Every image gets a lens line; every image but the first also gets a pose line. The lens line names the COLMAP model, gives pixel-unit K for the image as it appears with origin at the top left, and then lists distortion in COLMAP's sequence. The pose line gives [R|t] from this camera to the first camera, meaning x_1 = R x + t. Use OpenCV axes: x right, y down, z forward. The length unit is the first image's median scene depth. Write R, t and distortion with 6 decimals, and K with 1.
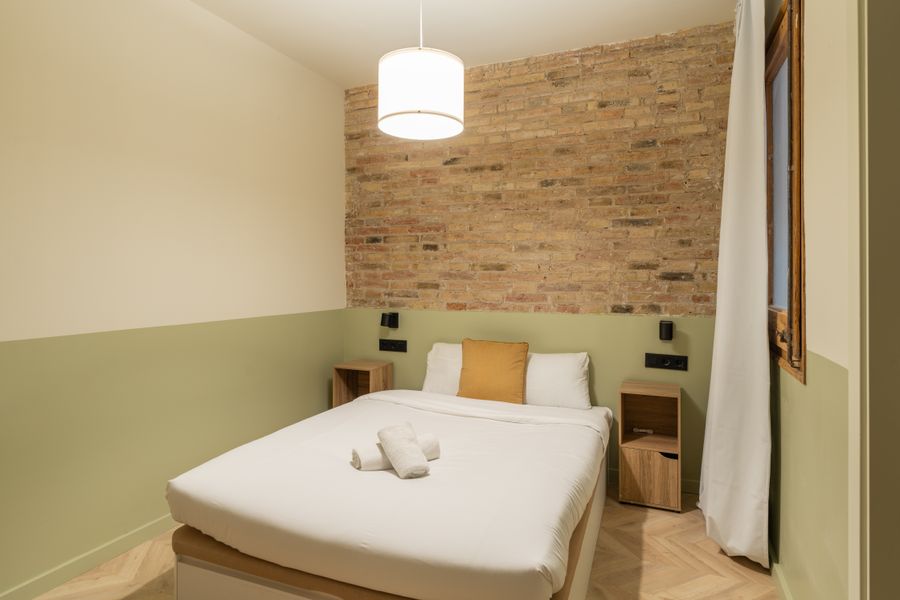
lens RADIAL K [[465.1, 0, 470.7], [0, 465.1, 277.3], [0, 0, 1]] dist [-0.000140, 0.000222]
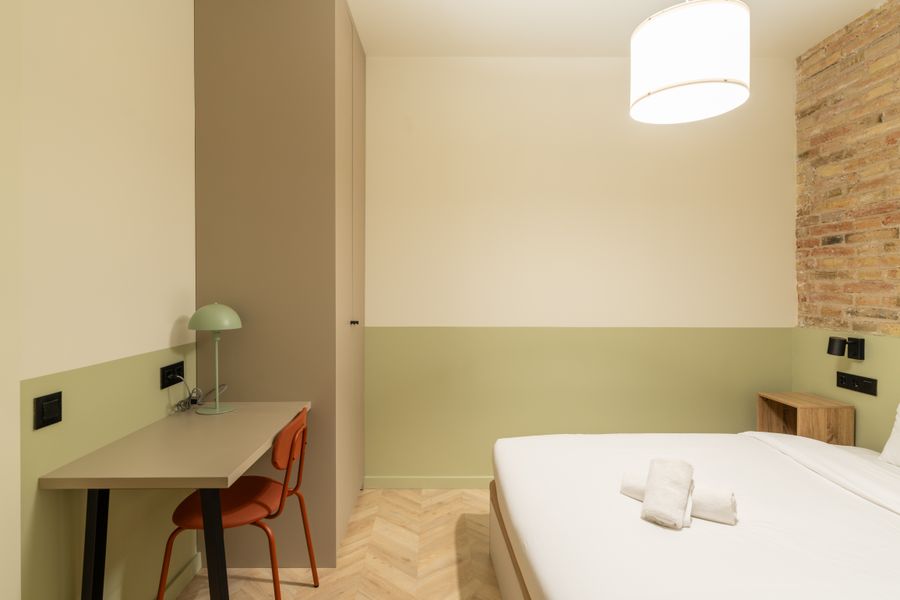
lens RADIAL K [[450.1, 0, 448.8], [0, 450.1, 292.7], [0, 0, 1]] dist [0.000278, -0.000989]
pose [[0.413027, 0.007528, -0.910687, 0.215531], [0.006584, 0.999915, 0.011251, -0.007230], [0.910695, -0.010643, 0.412943, 0.132422]]
